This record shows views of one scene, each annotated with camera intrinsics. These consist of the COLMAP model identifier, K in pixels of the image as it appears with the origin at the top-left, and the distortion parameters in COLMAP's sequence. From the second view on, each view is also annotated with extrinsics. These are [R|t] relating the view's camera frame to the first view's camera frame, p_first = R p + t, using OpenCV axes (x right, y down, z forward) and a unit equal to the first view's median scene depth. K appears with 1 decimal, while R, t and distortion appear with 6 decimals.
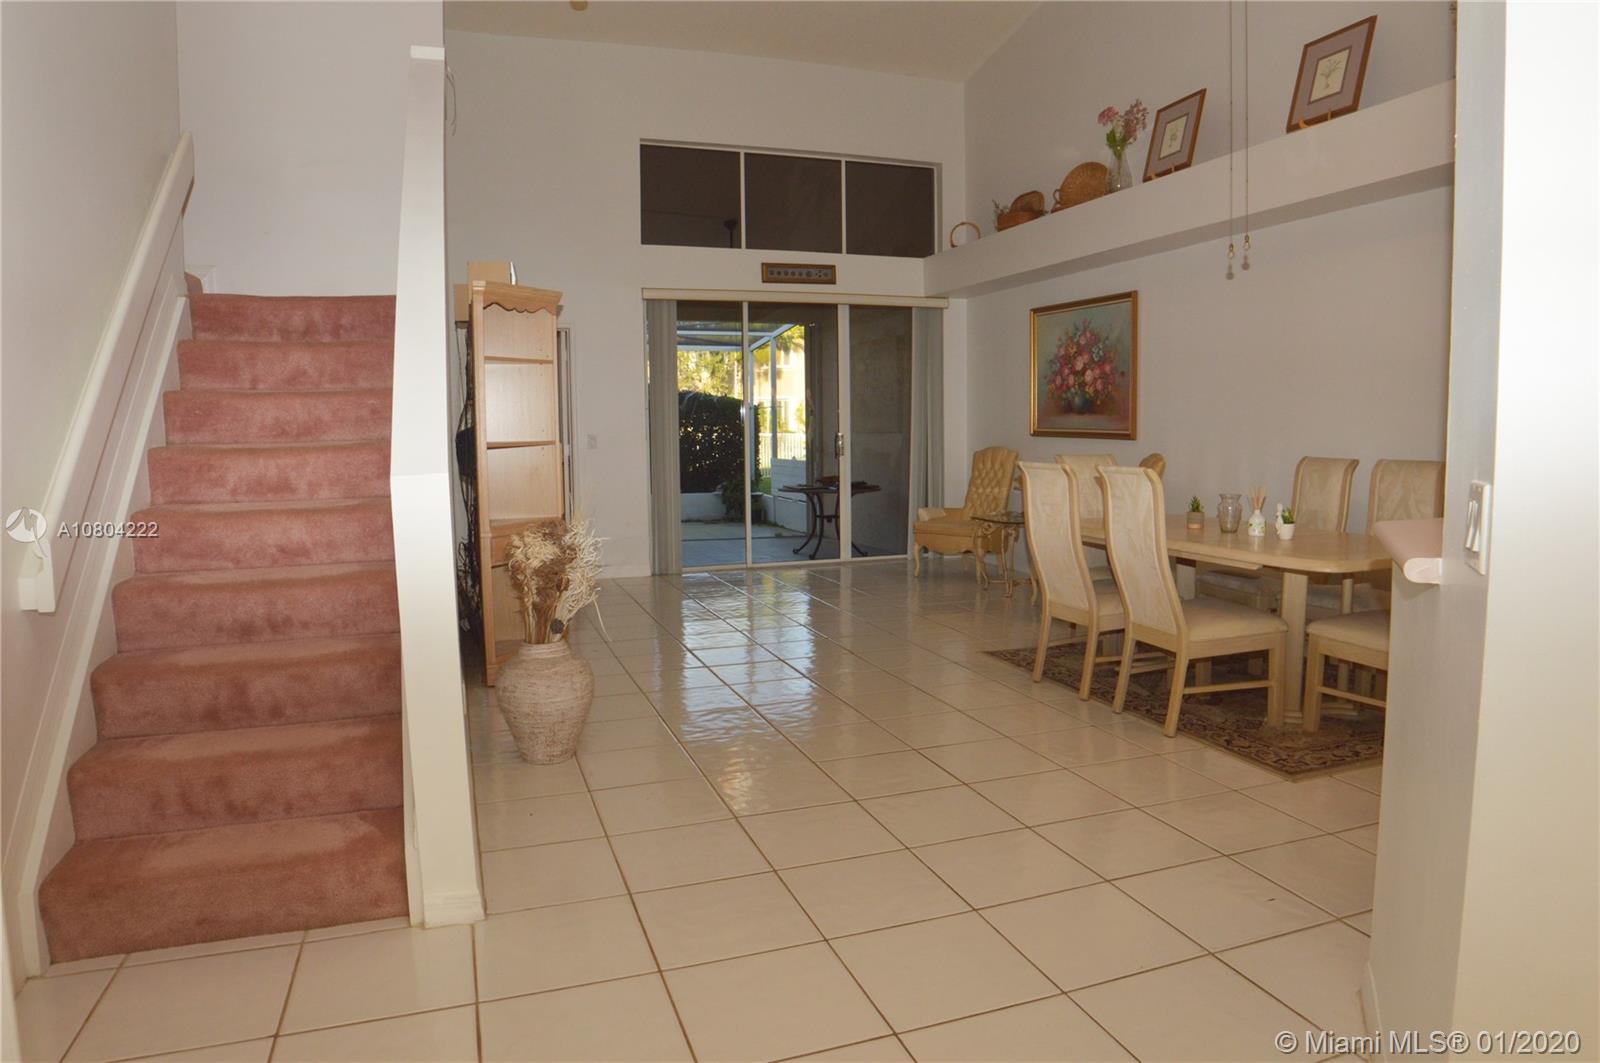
lens RADIAL K [[1010.4, 0, 809.0], [0, 1010.4, 515.5], [0, 0, 1]] dist [-0.118429, 0.048763]
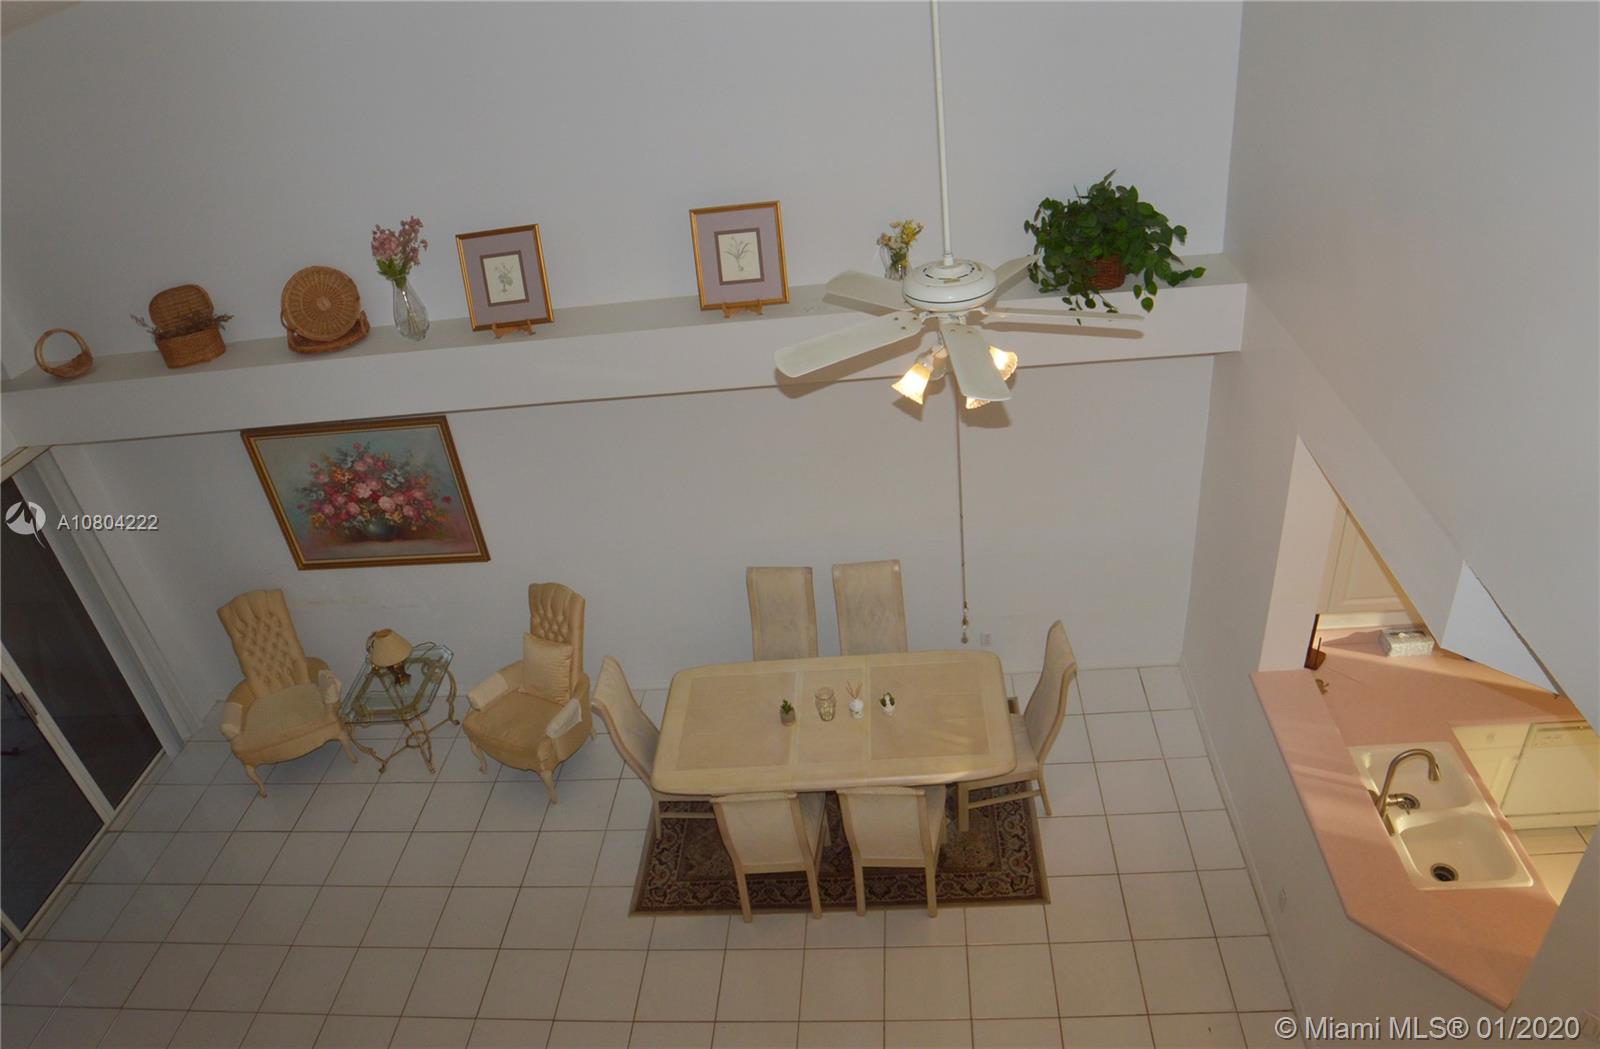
lens RADIAL K [[1057.7, 0, 807.0], [0, 1057.7, 519.1], [0, 0, 1]] dist [-0.098356, 0.012958]
pose [[0.394519, -0.522766, 0.755692, -0.242487], [0.190808, 0.851080, 0.489138, -0.482954], [-0.898859, -0.048782, 0.435515, 0.305418]]
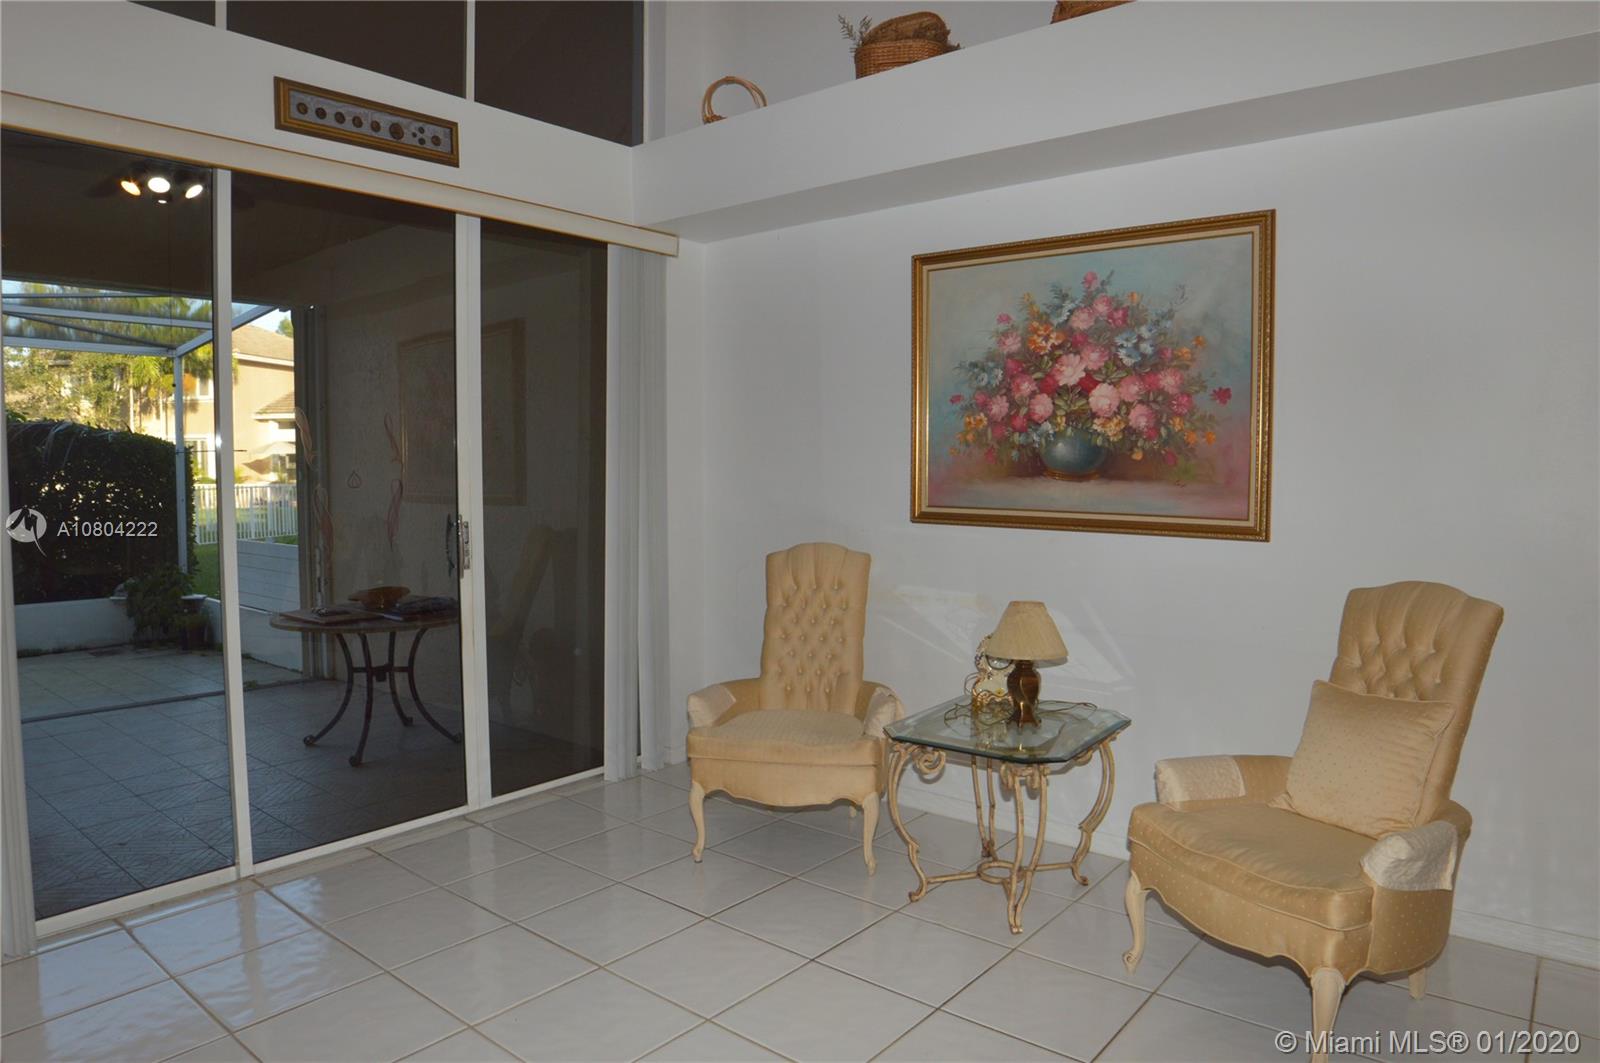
lens RADIAL K [[1010.4, 0, 803.2], [0, 1010.4, 515.3], [0, 0, 1]] dist [-0.118429, 0.048763]
pose [[0.857745, -0.016729, 0.513804, -0.074822], [0.038997, 0.998708, -0.032585, -0.075632], [-0.512595, 0.047986, 0.857289, 0.676436]]
